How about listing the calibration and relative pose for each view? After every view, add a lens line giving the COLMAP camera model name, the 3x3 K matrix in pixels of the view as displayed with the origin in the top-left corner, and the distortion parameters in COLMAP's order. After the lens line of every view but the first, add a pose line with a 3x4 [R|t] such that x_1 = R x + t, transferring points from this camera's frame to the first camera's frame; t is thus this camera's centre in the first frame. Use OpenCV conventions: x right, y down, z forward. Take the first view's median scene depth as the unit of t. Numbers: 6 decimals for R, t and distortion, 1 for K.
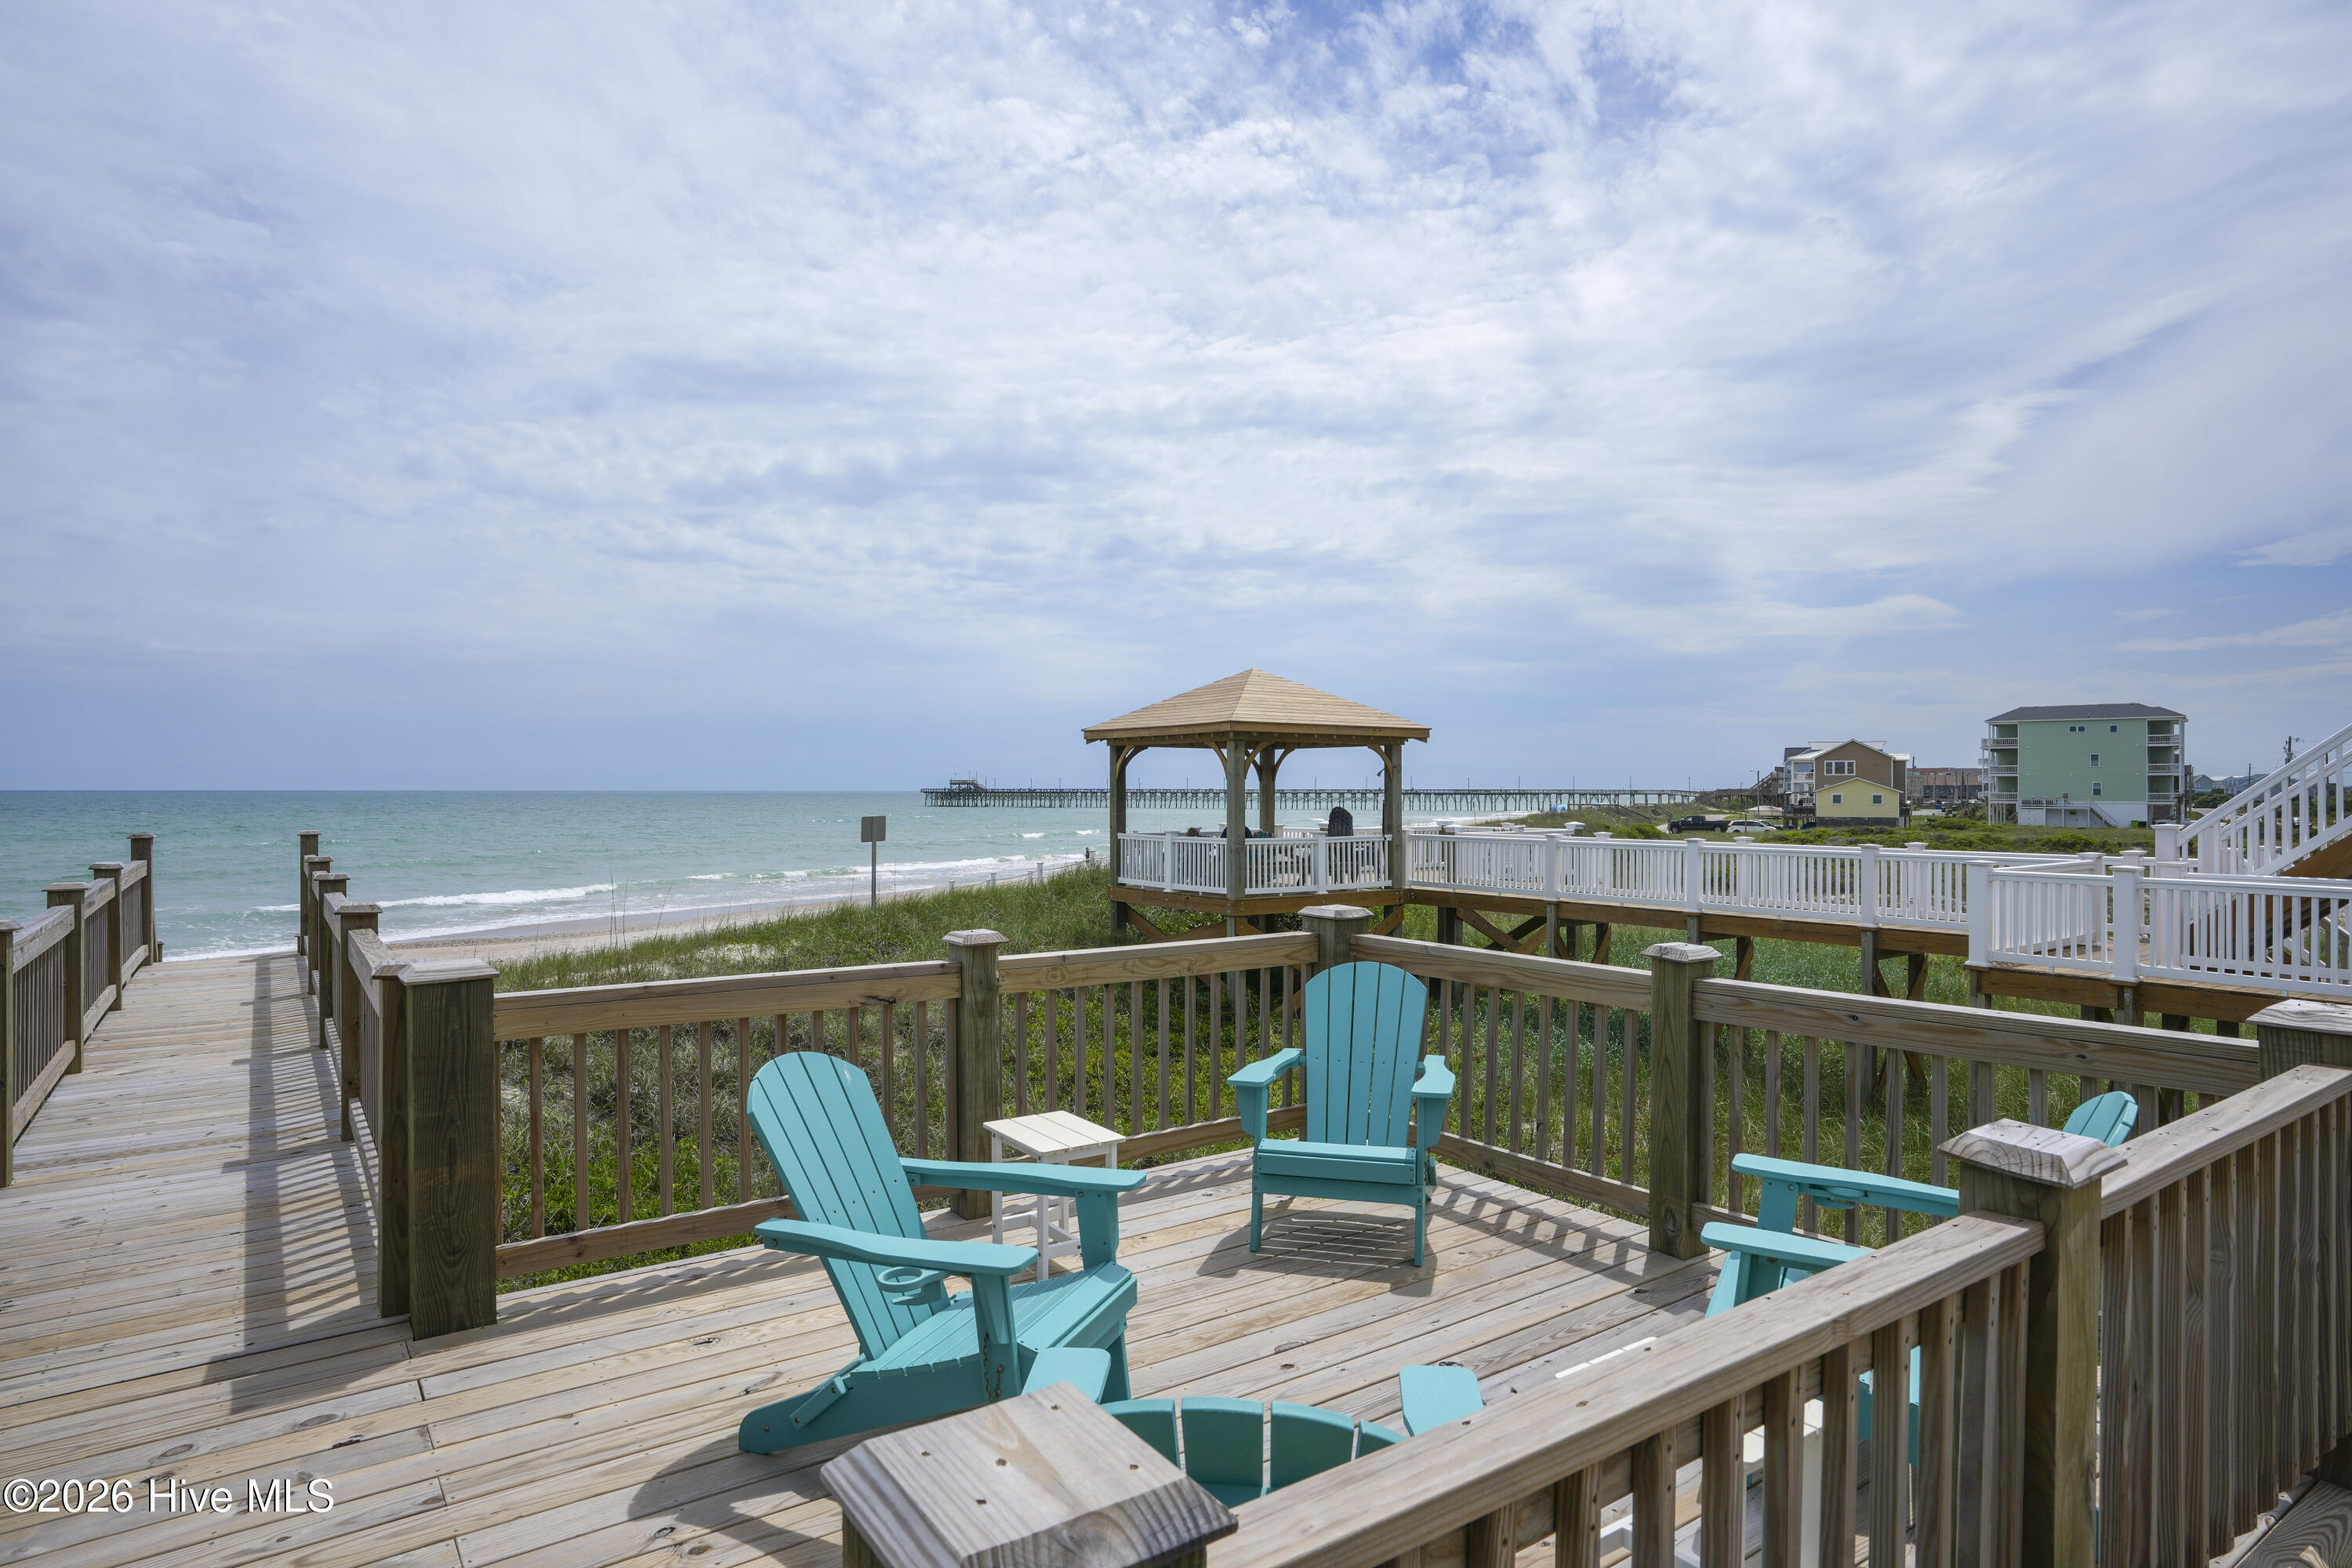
lens RADIAL K [[1326.0, 0, 1176.0], [0, 1326.0, 784.0], [0, 0, 1]] dist [-0.050175, 0.044635]
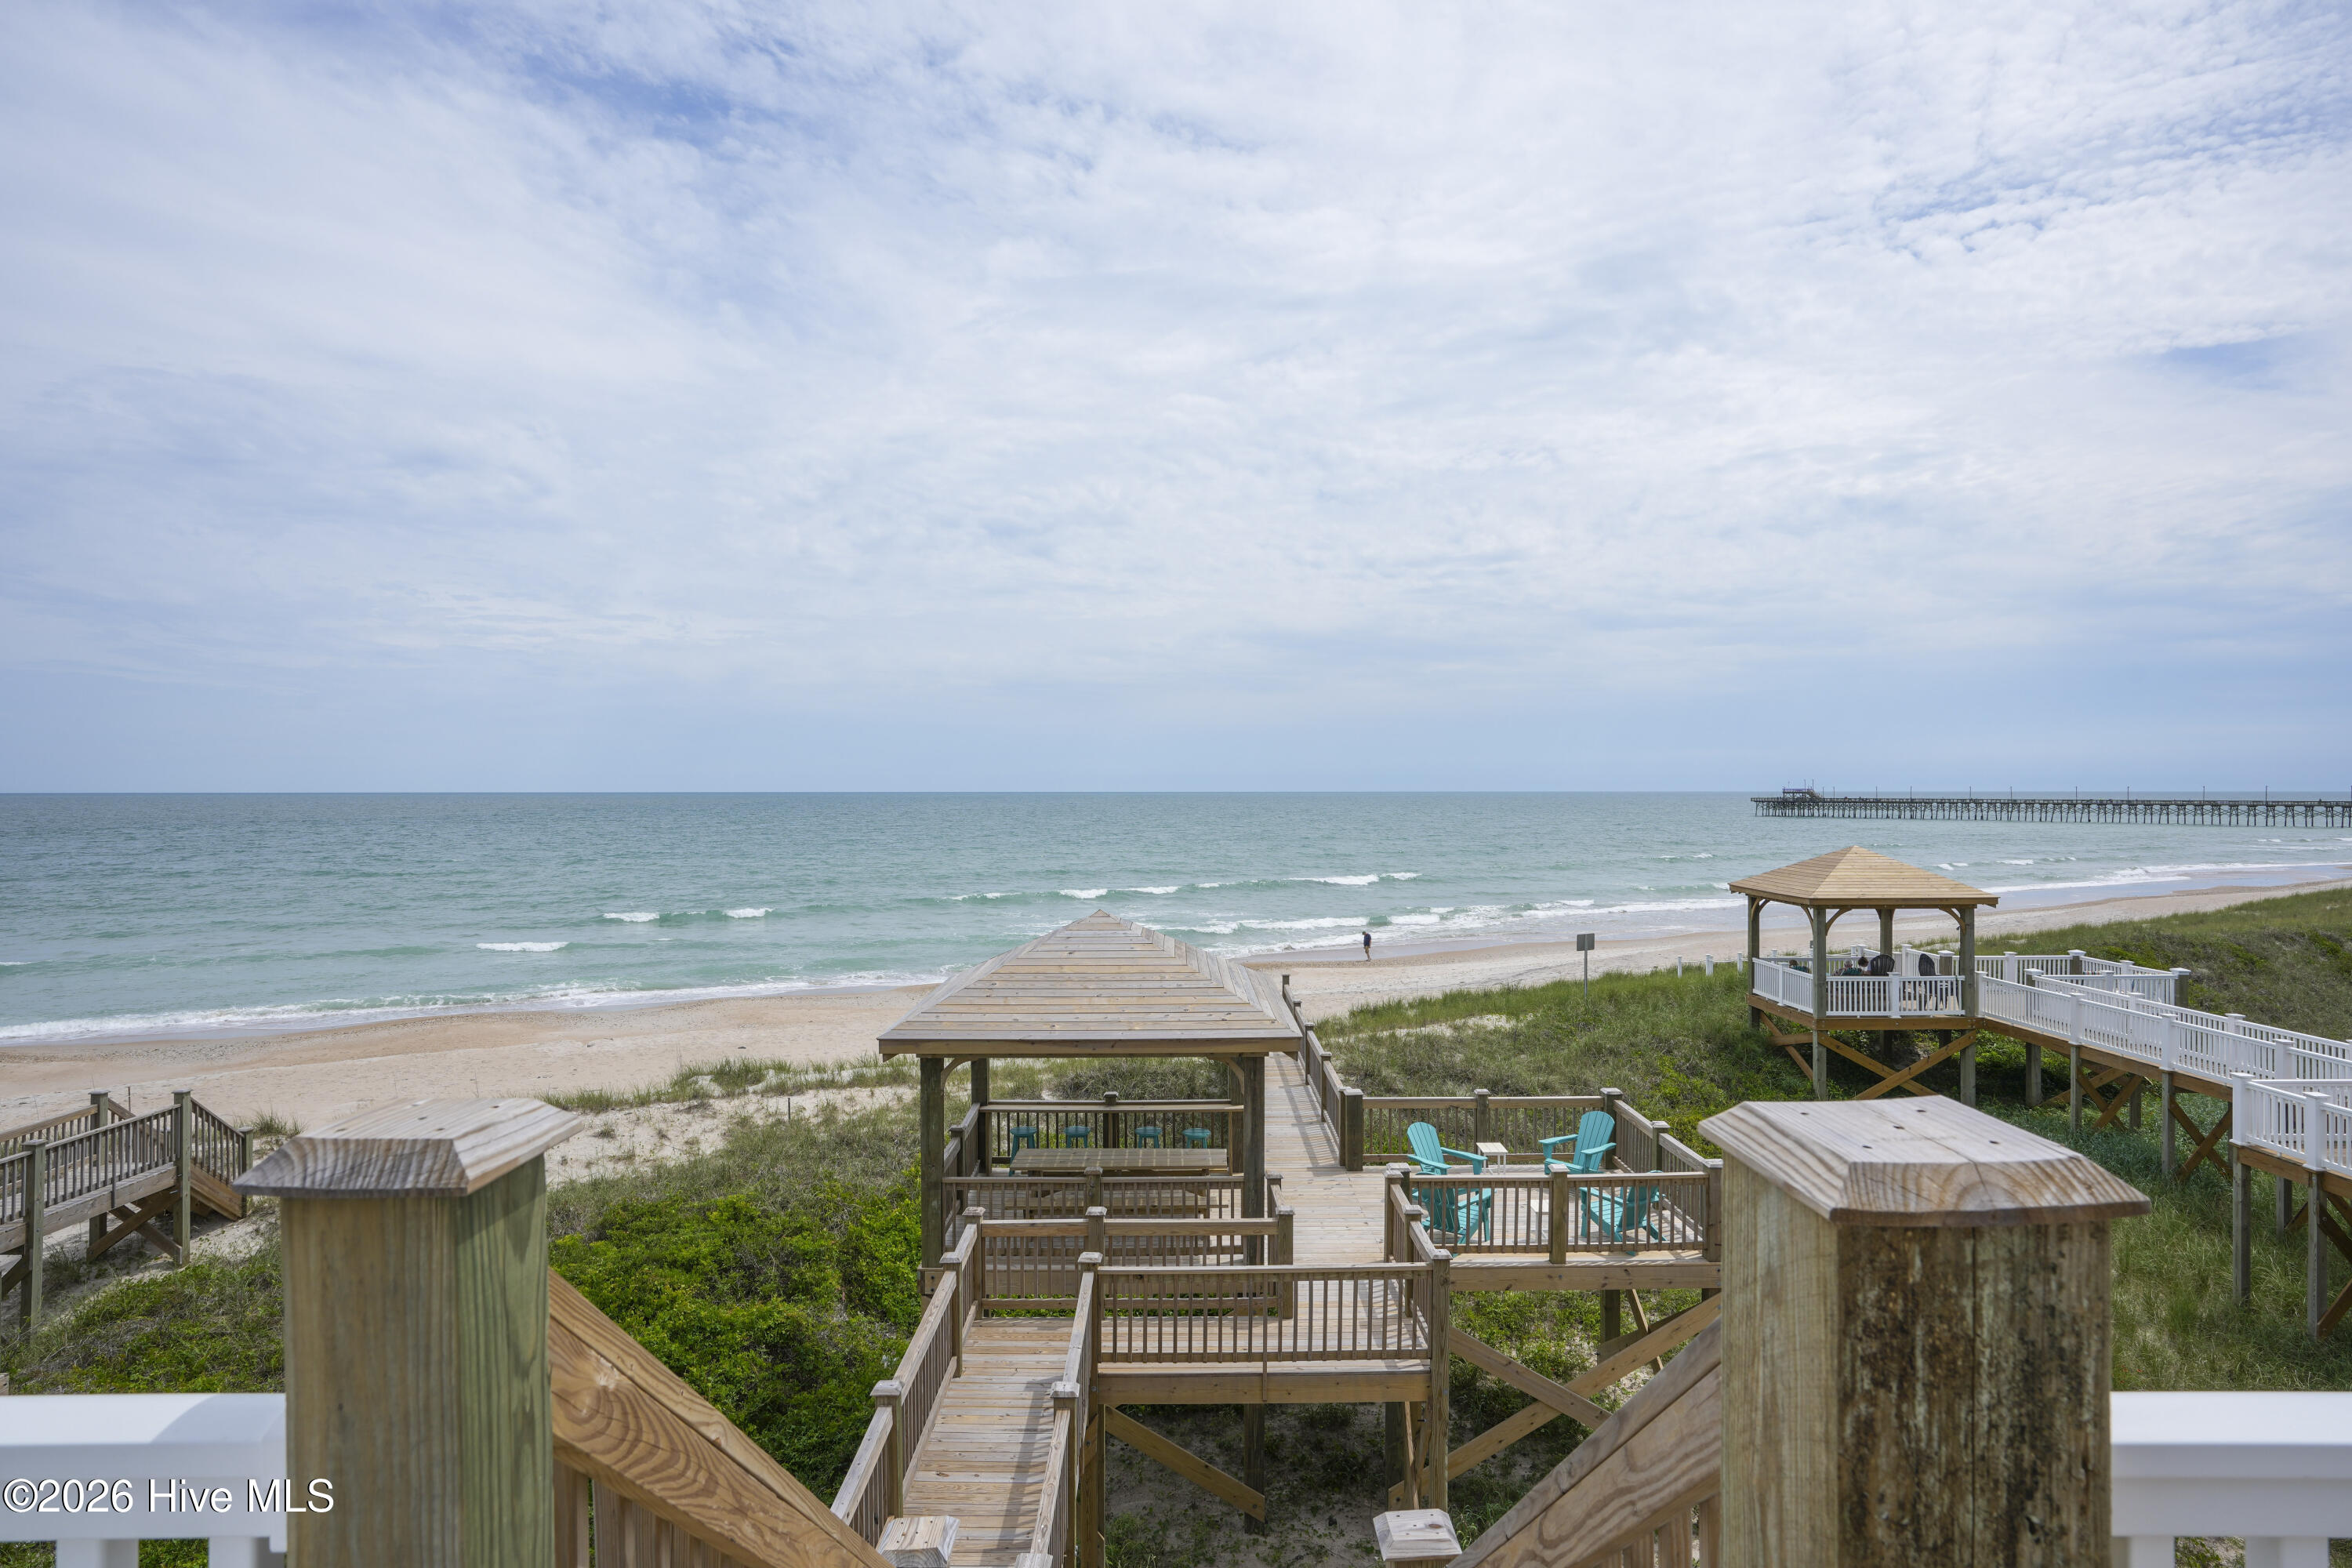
lens RADIAL K [[1326.0, 0, 1176.0], [0, 1326.0, 784.0], [0, 0, 1]] dist [-0.050175, 0.044635]
pose [[0.819020, -0.003625, -0.573754, 0.270376], [0.005095, 0.999987, 0.000956, -0.160781], [0.573743, -0.003706, 0.819027, -0.533313]]
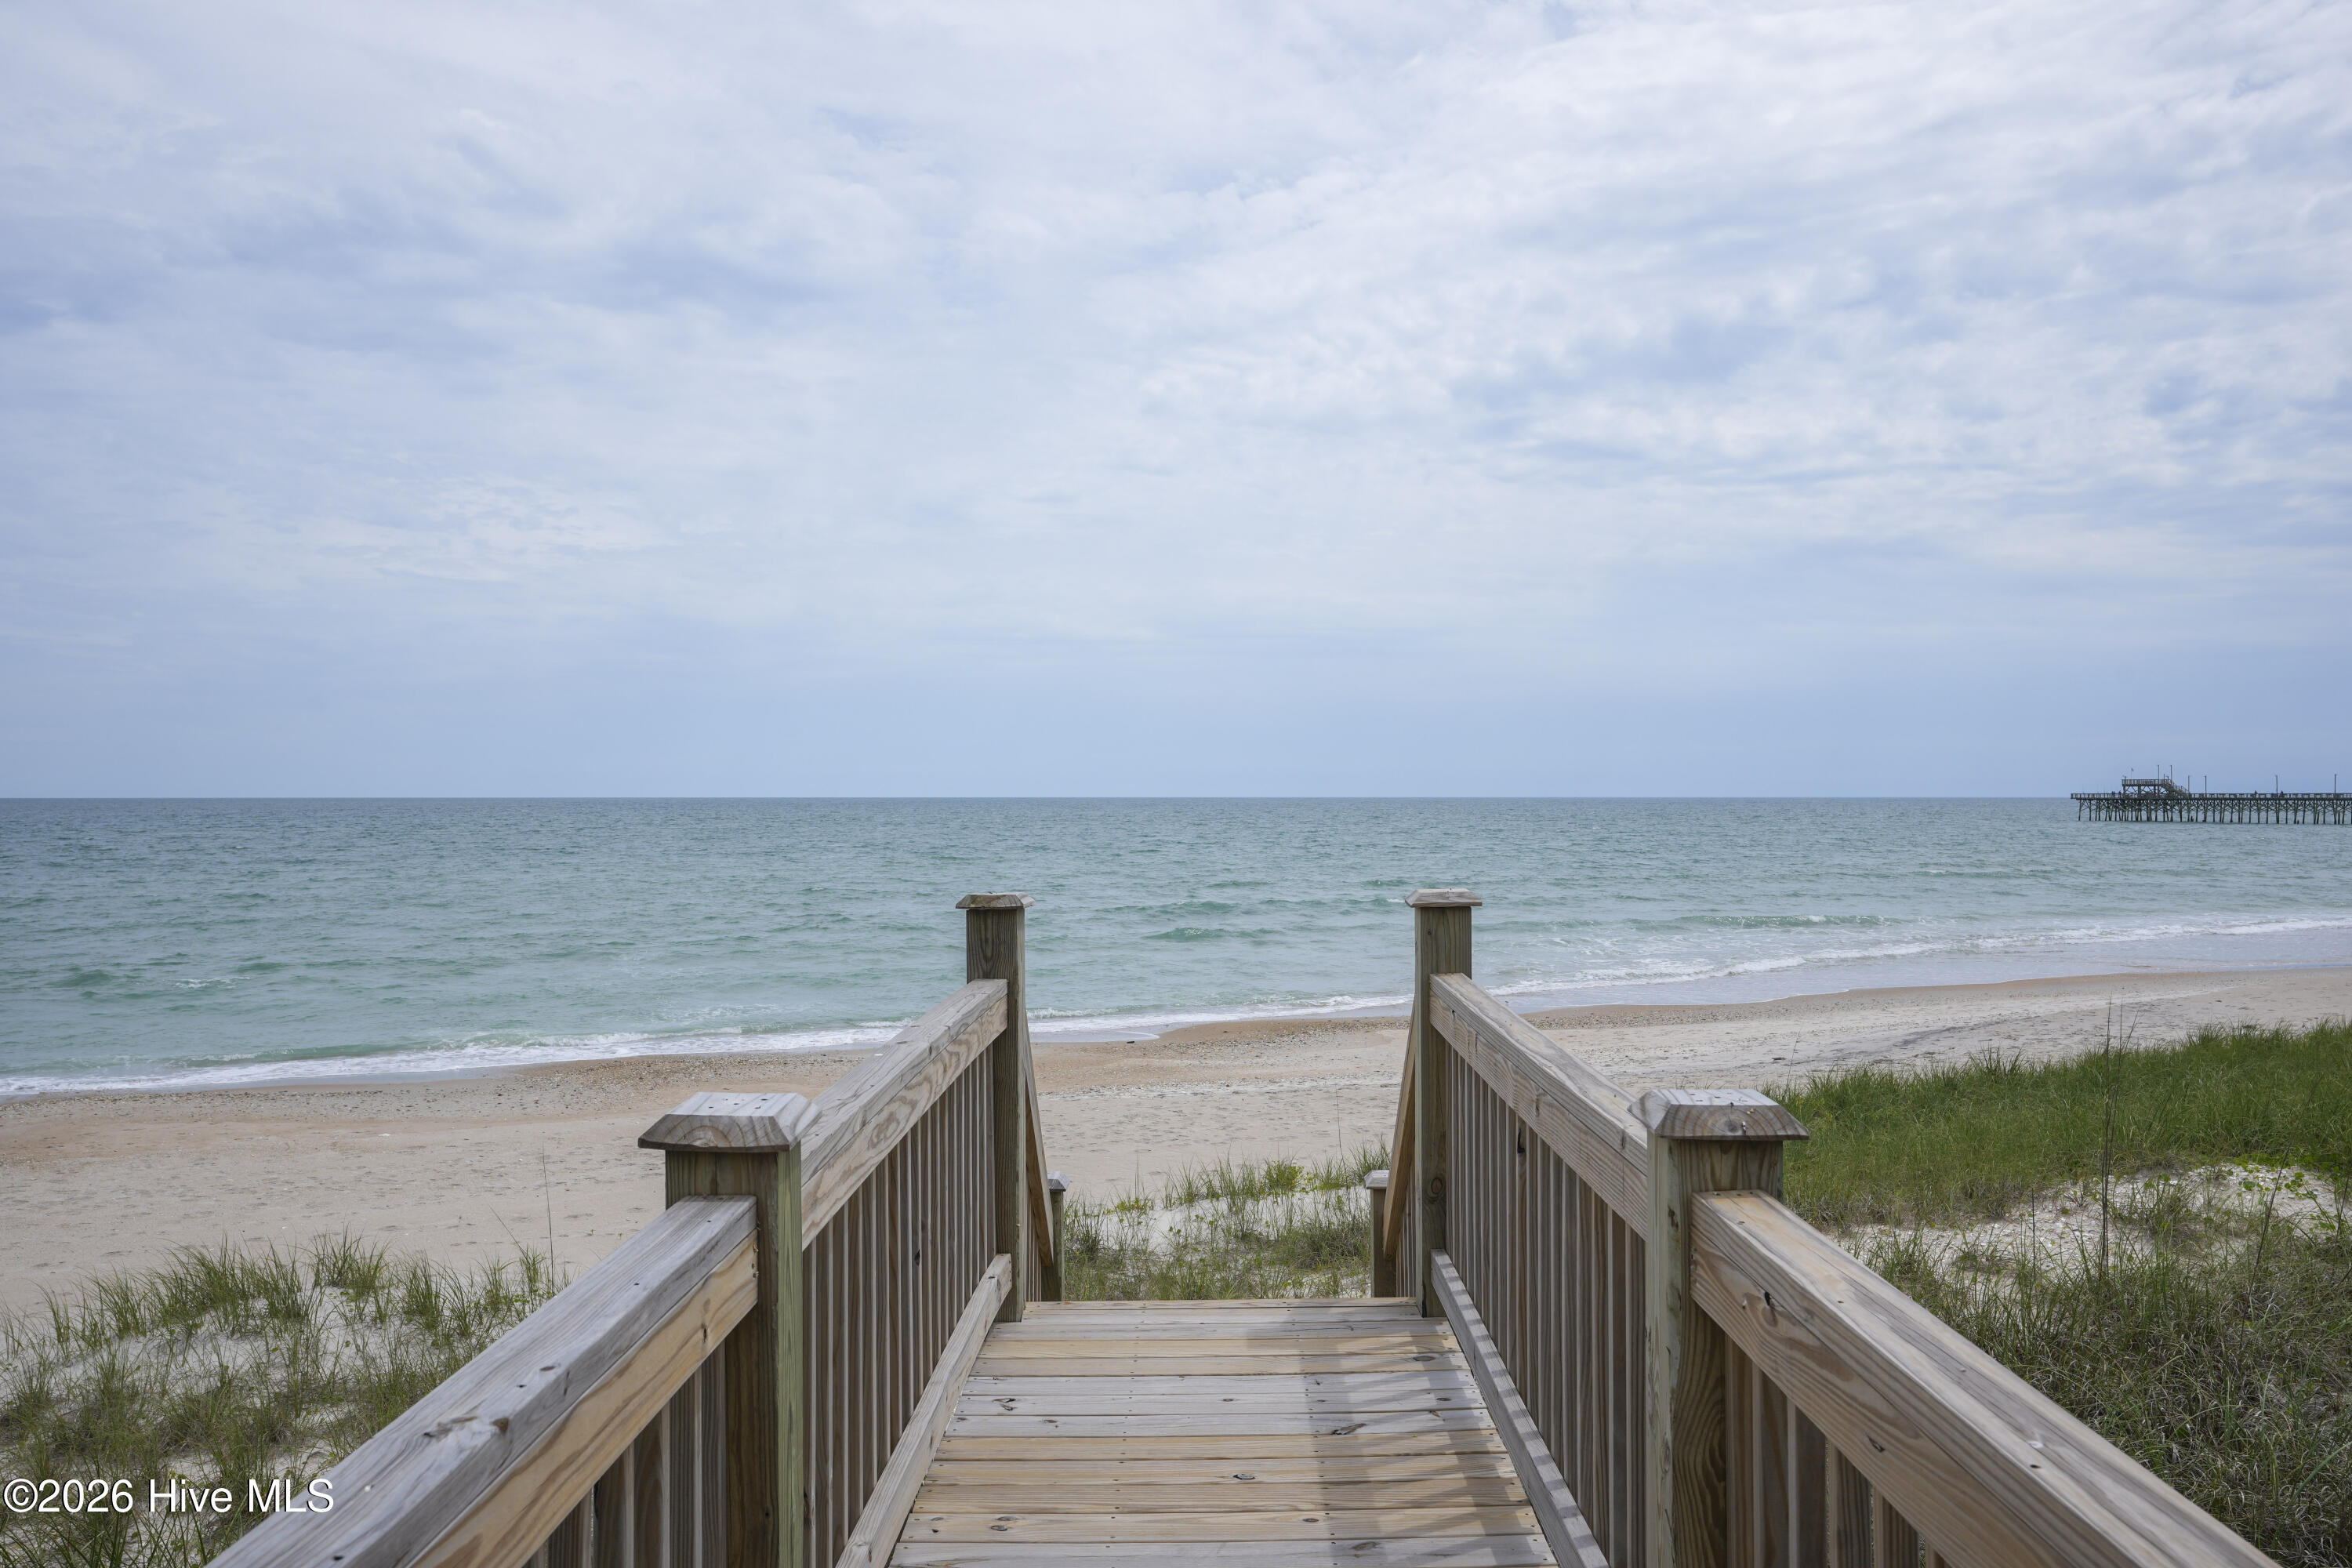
lens RADIAL K [[1881.2, 0, 1176.0], [0, 1881.2, 784.0], [0, 0, 1]] dist [0.059316, 0.001424]
pose [[0.815426, -0.007863, -0.578808, -0.250454], [0.006451, 0.999969, -0.004496, 0.006921], [0.578825, -0.000068, 0.815452, 0.332405]]
